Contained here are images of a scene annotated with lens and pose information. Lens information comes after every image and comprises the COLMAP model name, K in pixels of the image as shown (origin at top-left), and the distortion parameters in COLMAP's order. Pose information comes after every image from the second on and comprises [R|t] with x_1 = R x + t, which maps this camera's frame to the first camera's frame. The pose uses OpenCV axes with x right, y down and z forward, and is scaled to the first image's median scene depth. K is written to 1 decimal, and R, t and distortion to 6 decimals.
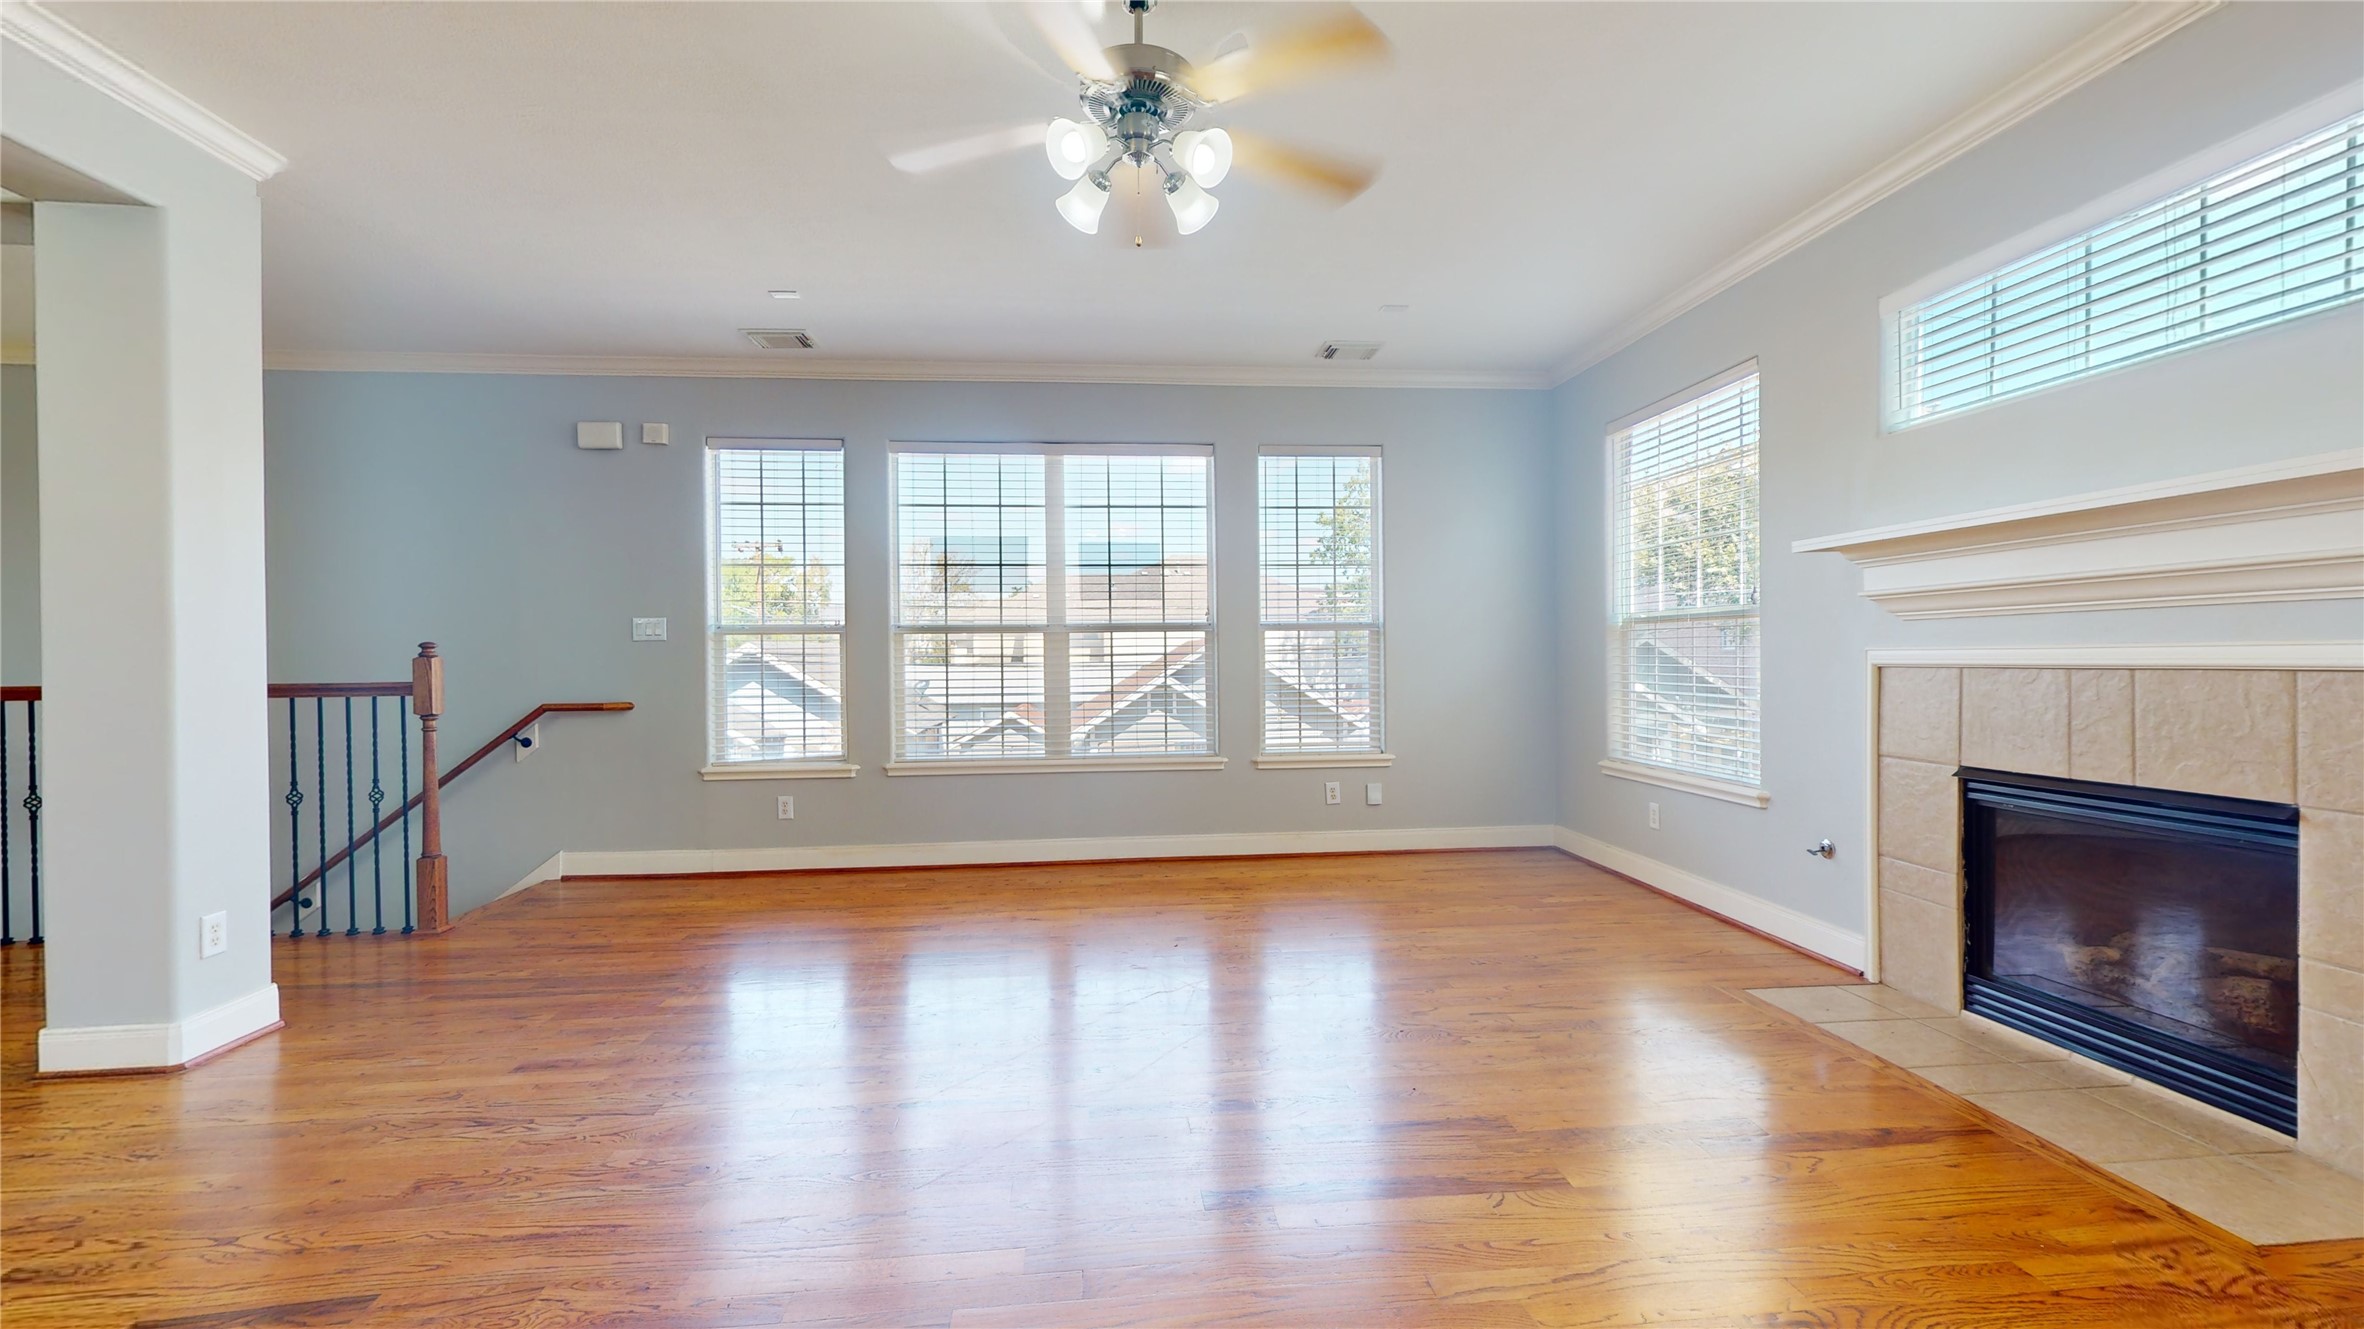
lens RADIAL K [[971.7, 0, 1178.2], [0, 971.7, 672.1], [0, 0, 1]] dist [0.000775, 0.000110]
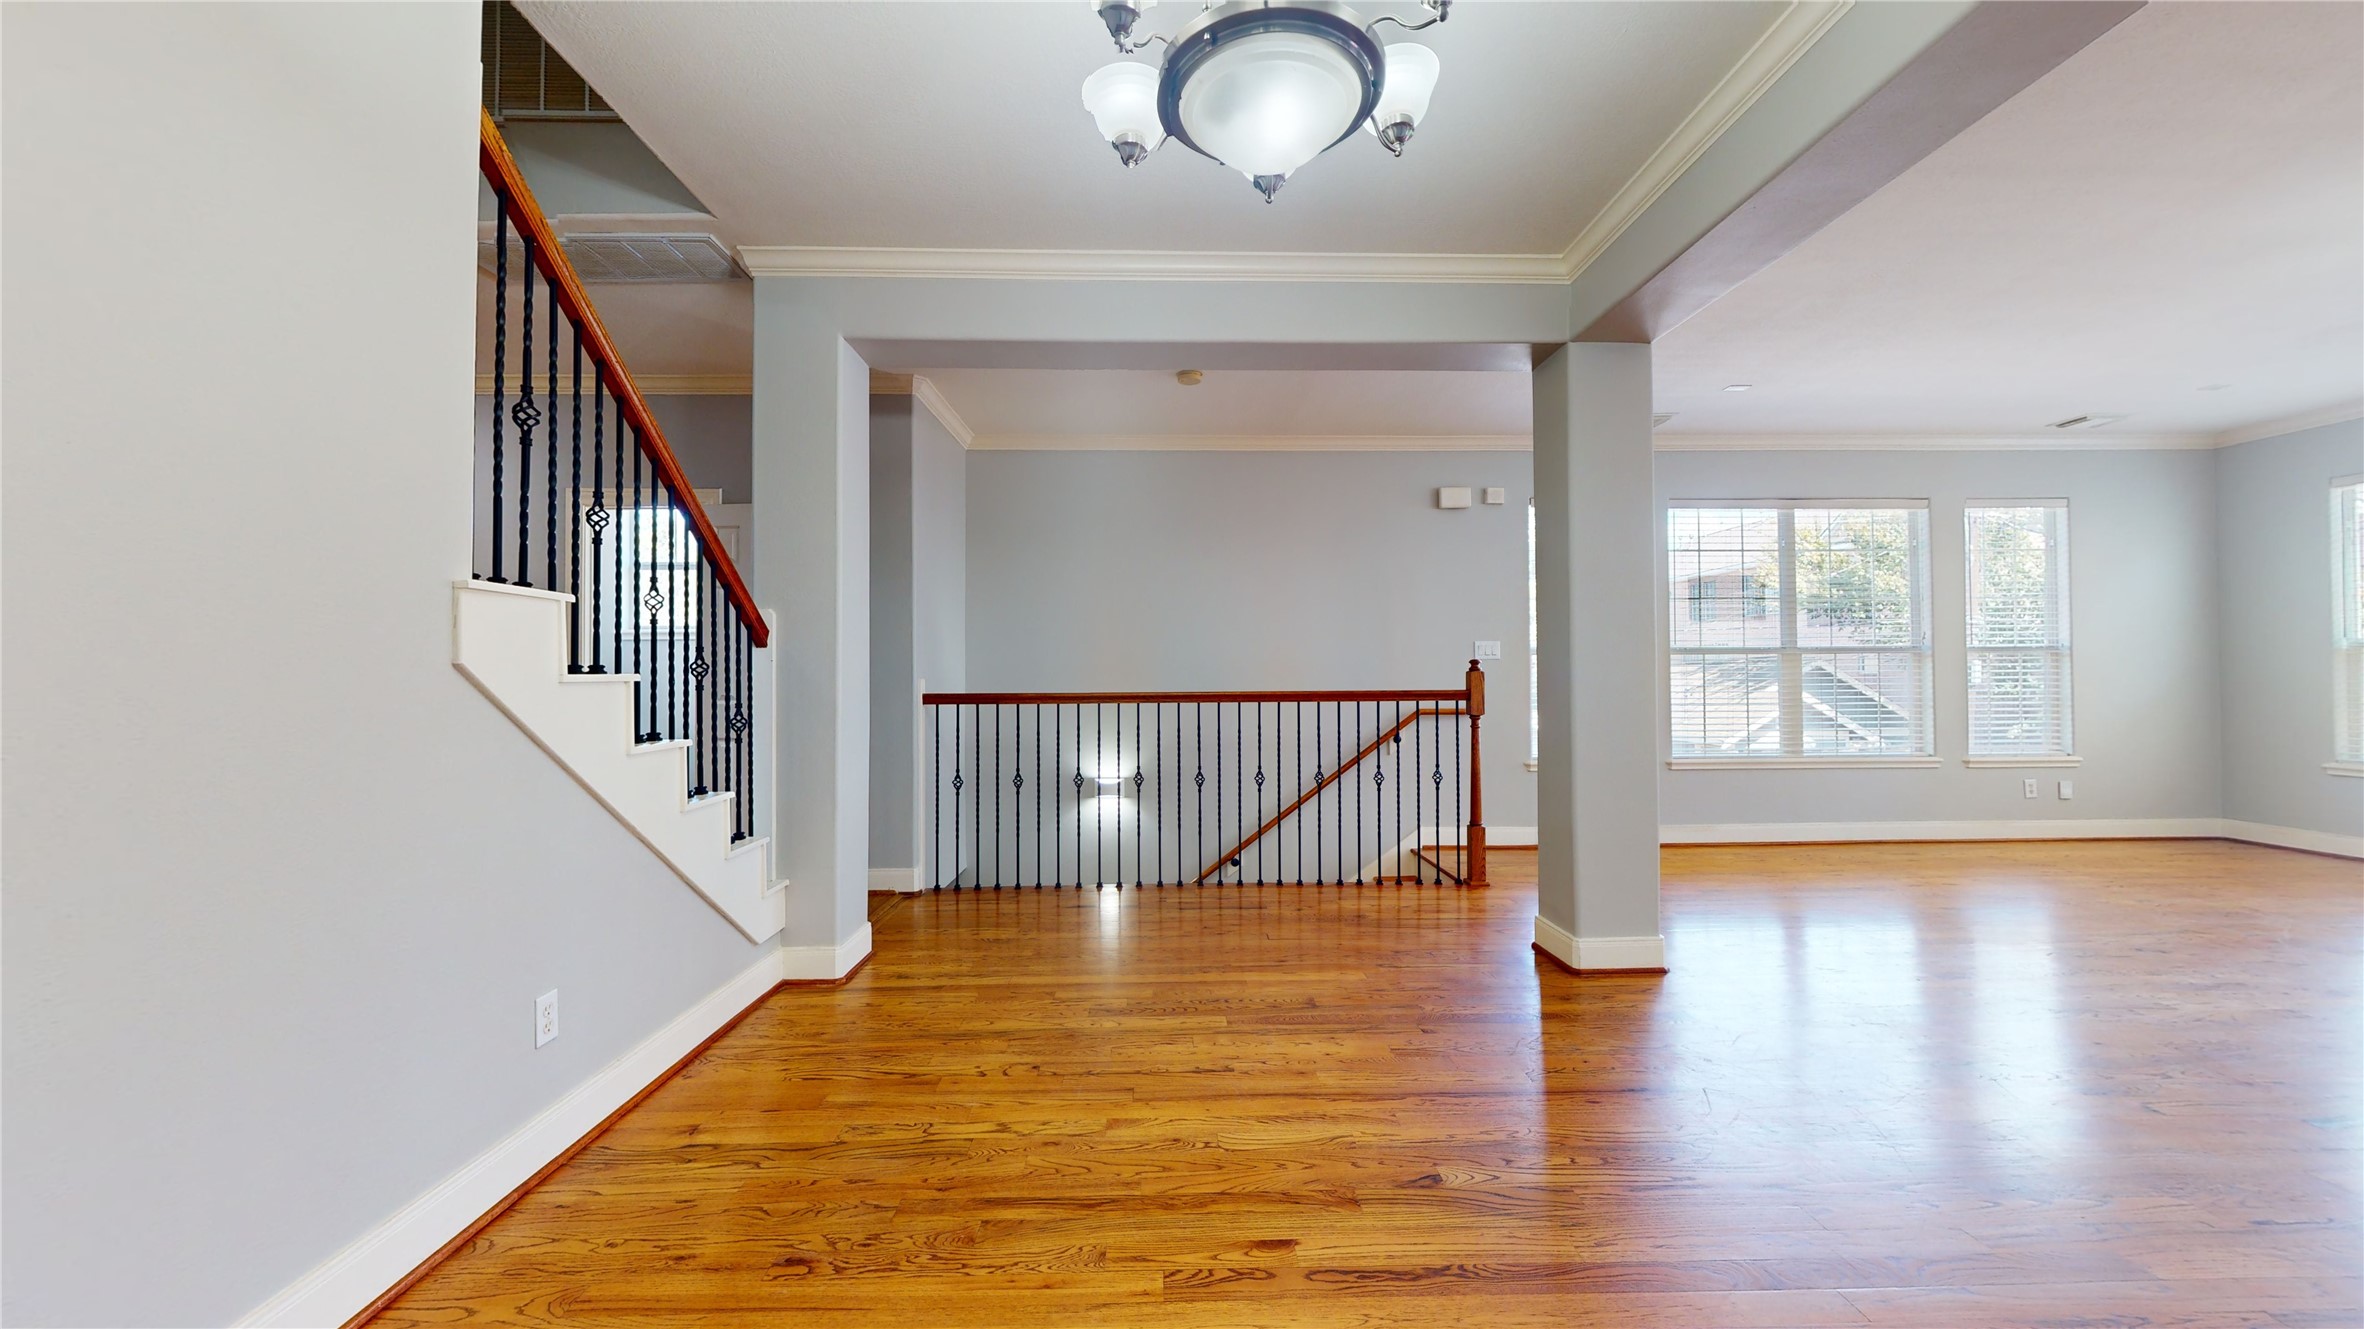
lens RADIAL K [[816.2, 0, 1227.7], [0, 816.2, 667.1], [0, 0, 1]] dist [0.000247, 0.000053]
pose [[0.997086, 0.002801, -0.076239, -0.813088], [-0.004898, 0.999614, -0.027330, 0.008824], [0.076133, 0.027624, 0.996715, -0.084091]]
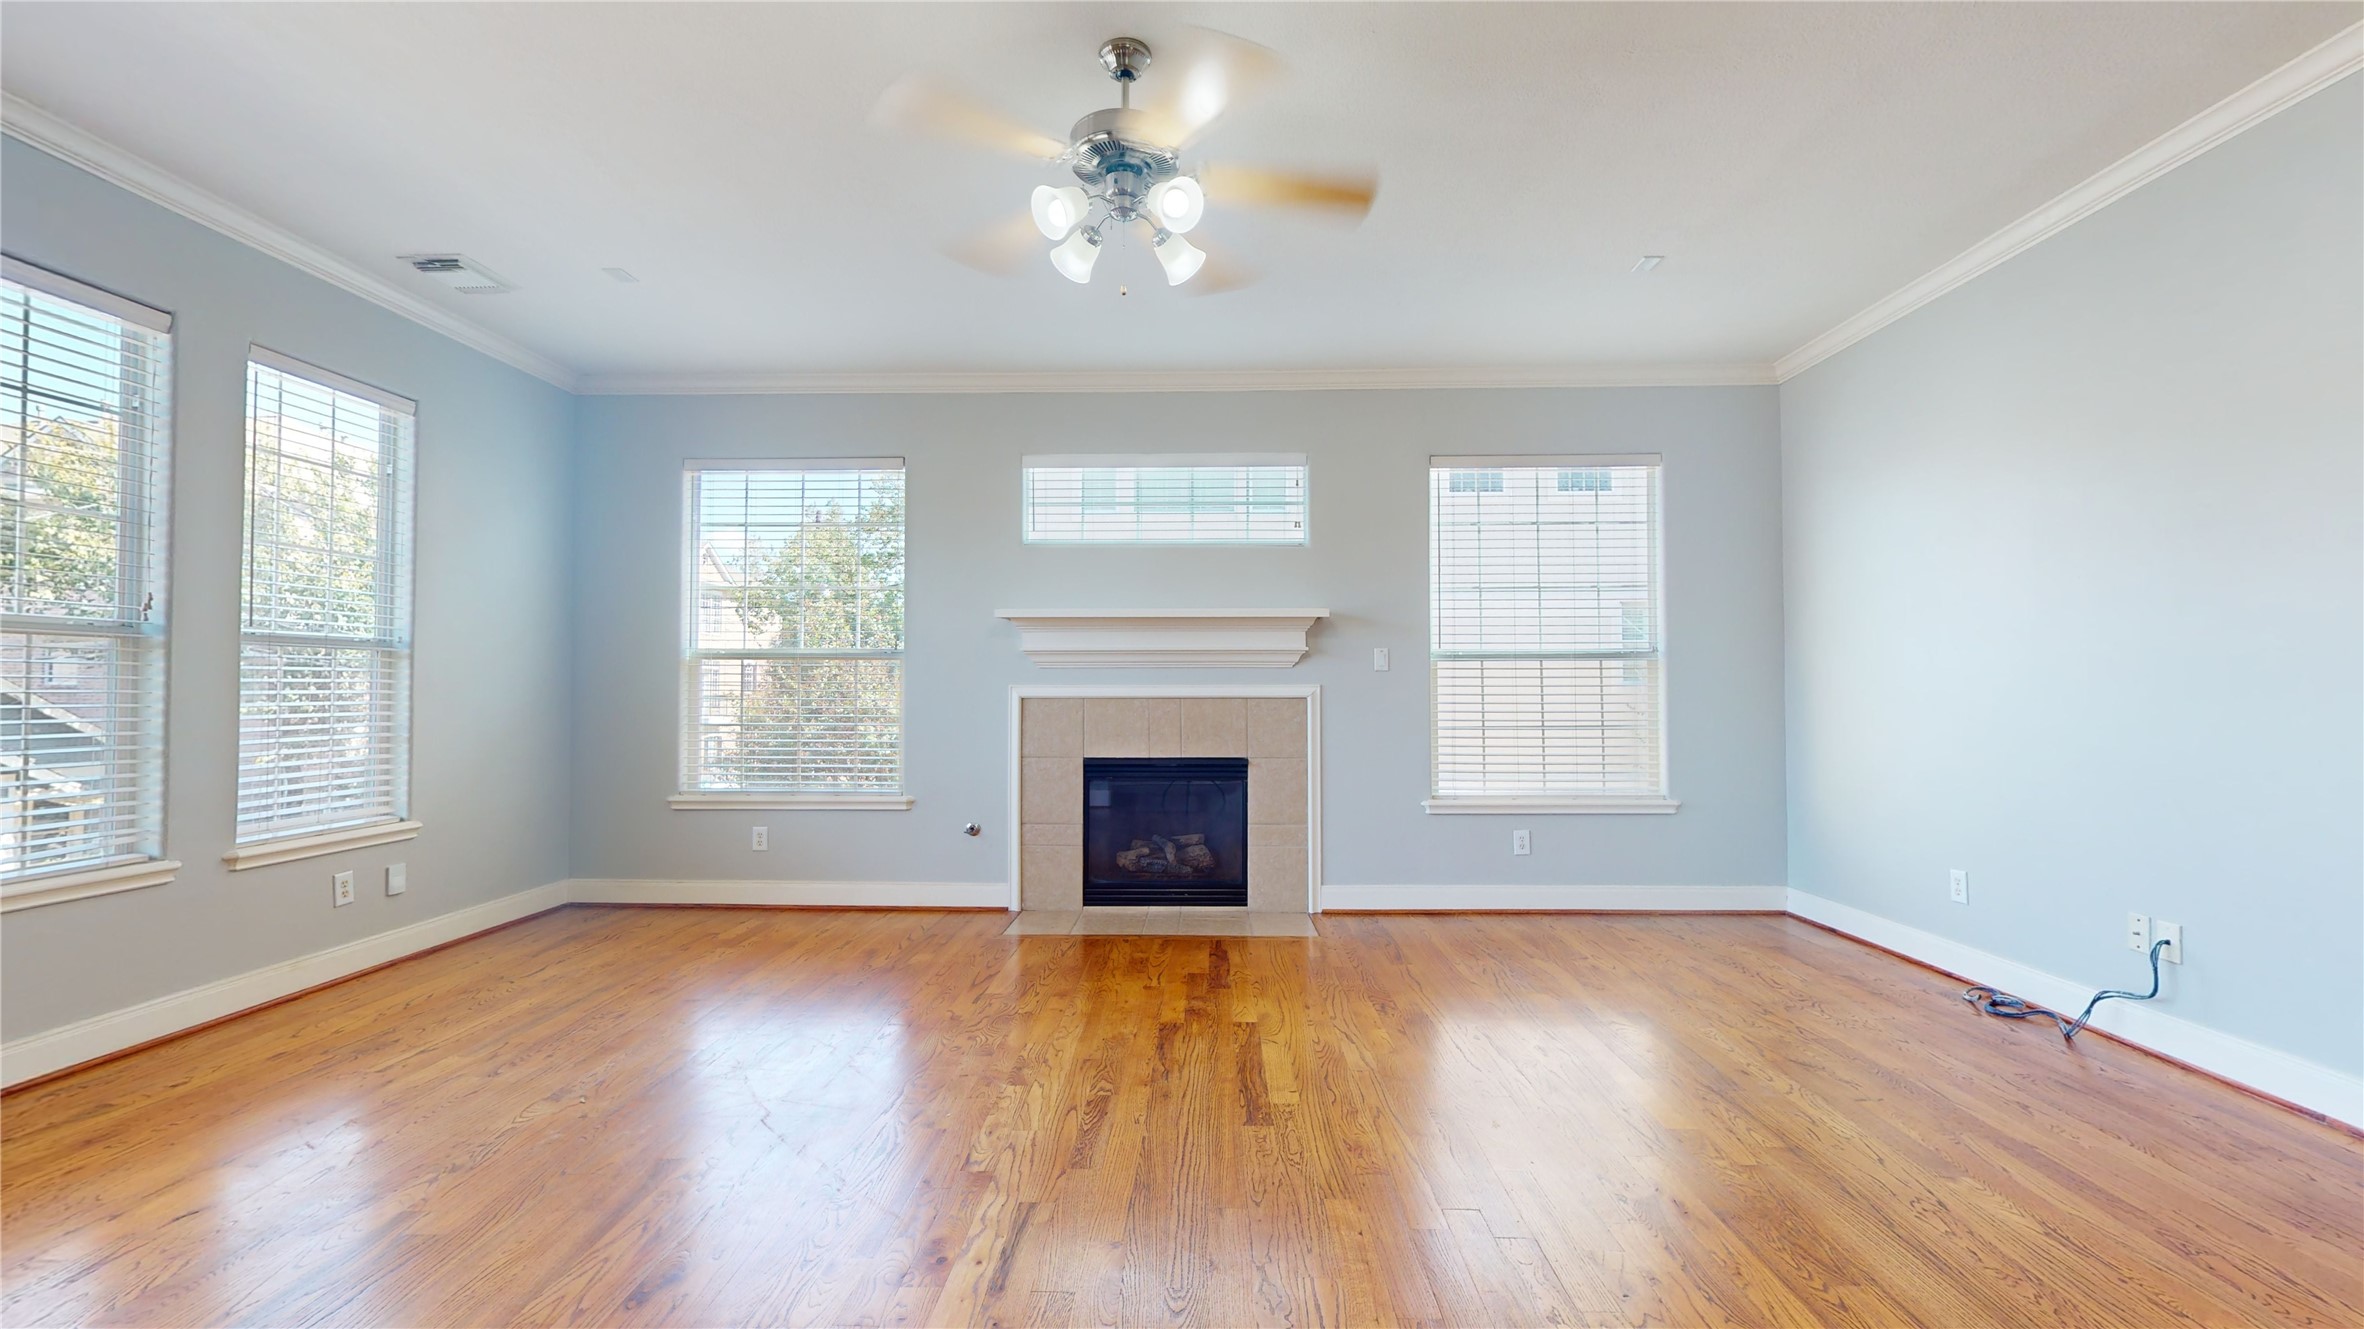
lens RADIAL K [[983.9, 0, 1185.9], [0, 983.9, 667.5], [0, 0, 1]] dist [-0.000120, -0.000045]
pose [[0.125519, 0.031996, 0.991575, -0.489224], [0.010929, 0.999375, -0.033631, 0.000710], [-0.992031, 0.015058, 0.125091, 0.362022]]
